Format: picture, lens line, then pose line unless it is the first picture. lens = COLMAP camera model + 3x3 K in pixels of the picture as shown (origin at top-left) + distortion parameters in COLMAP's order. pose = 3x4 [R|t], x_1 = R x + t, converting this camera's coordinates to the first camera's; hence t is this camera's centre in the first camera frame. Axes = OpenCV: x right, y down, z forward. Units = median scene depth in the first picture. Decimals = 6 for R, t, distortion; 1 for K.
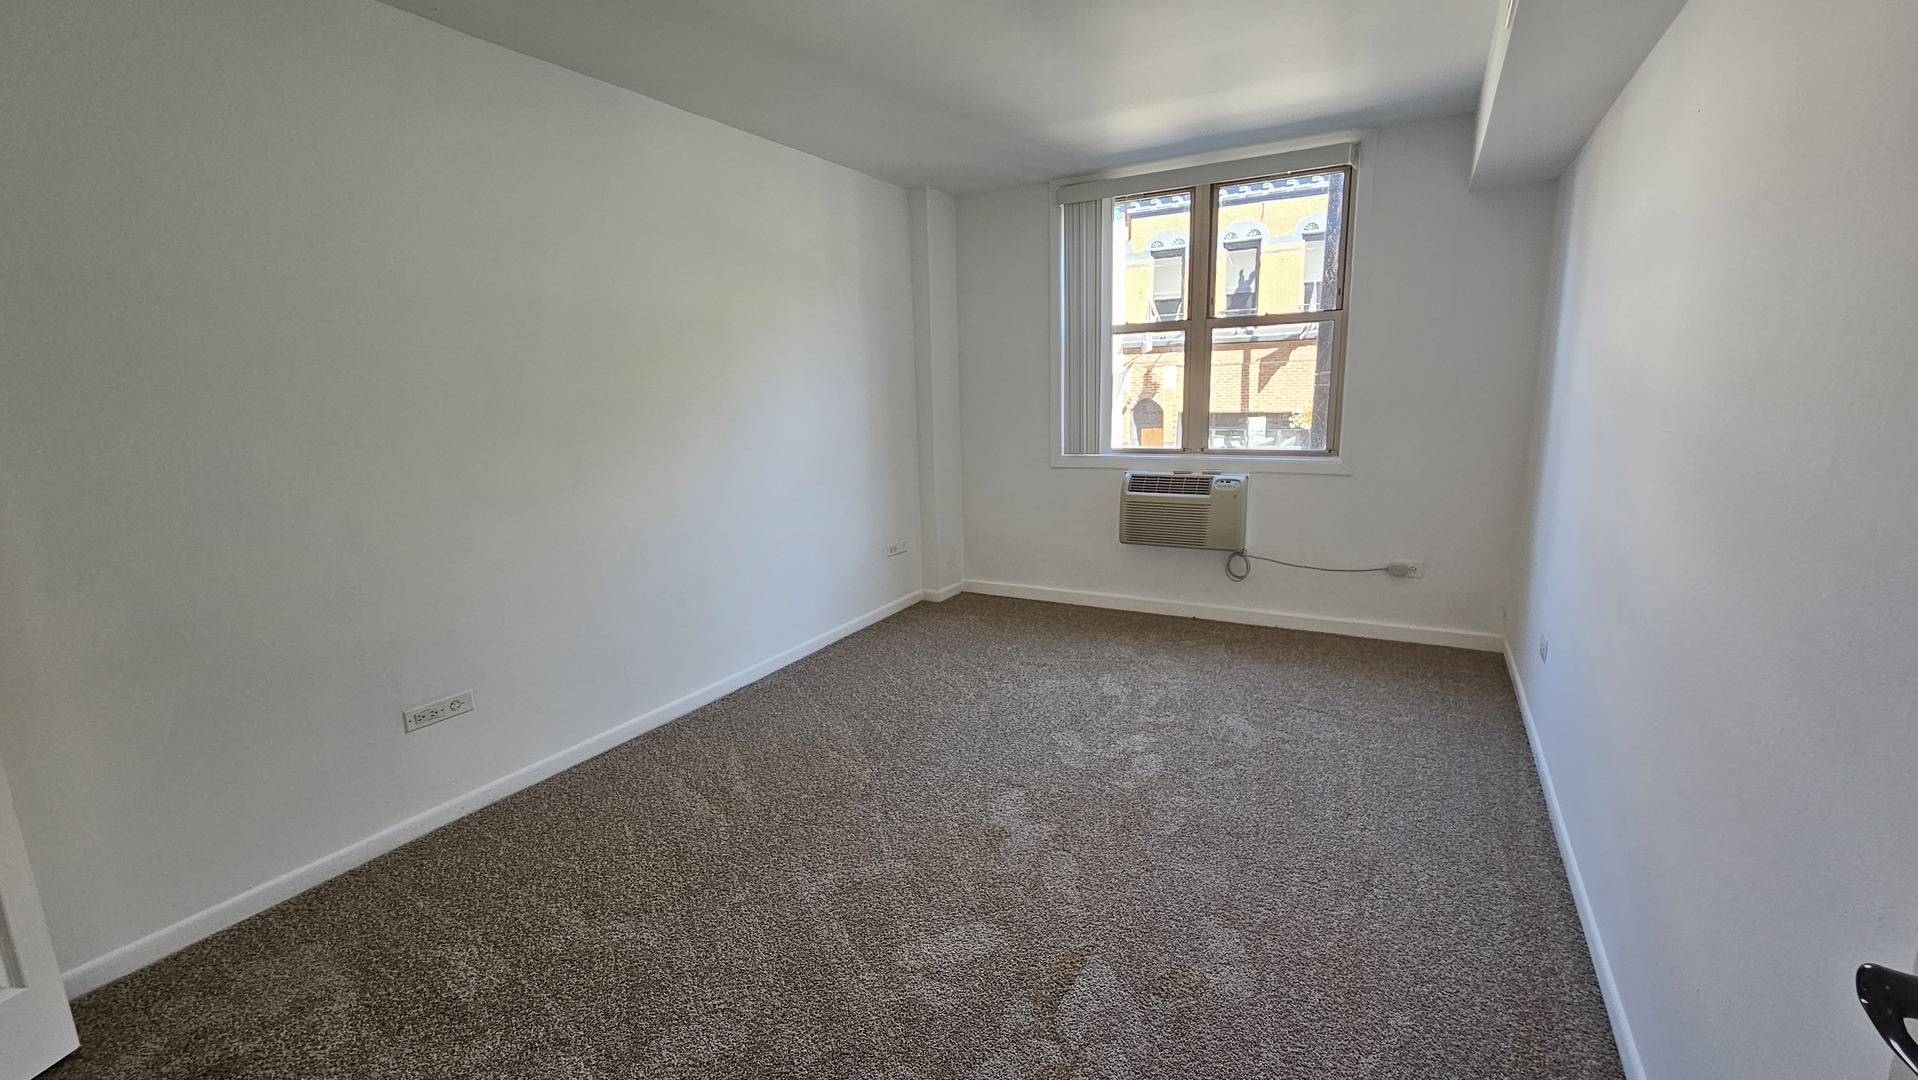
lens RADIAL K [[789.9, 0, 962.2], [0, 789.9, 538.1], [0, 0, 1]] dist [0.000341, 0.000261]
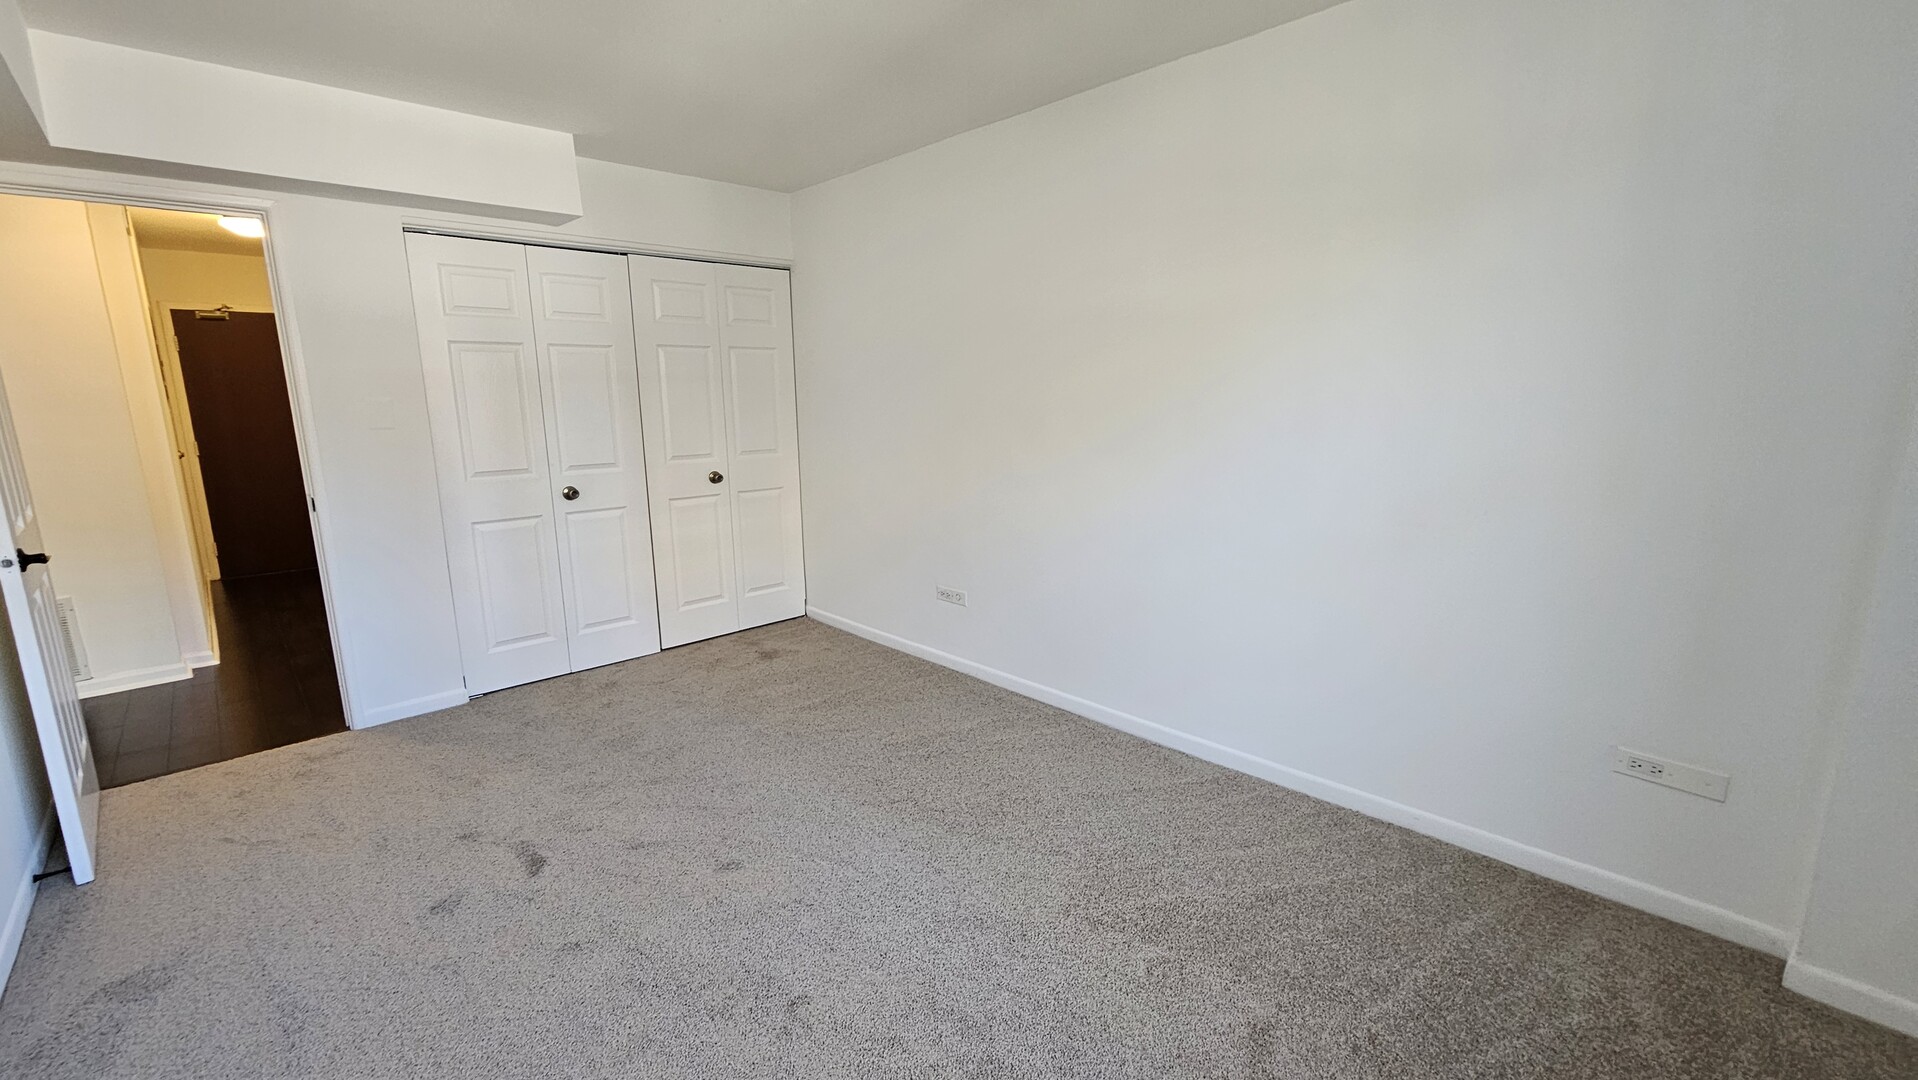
lens RADIAL K [[789.9, 0, 957.6], [0, 789.9, 548.6], [0, 0, 1]] dist [0.000341, 0.000261]
pose [[-0.290294, 0.209367, -0.933753, 0.606587], [-0.174250, 0.947894, 0.266710, -0.226451], [0.940939, 0.240130, -0.238686, 1.075601]]
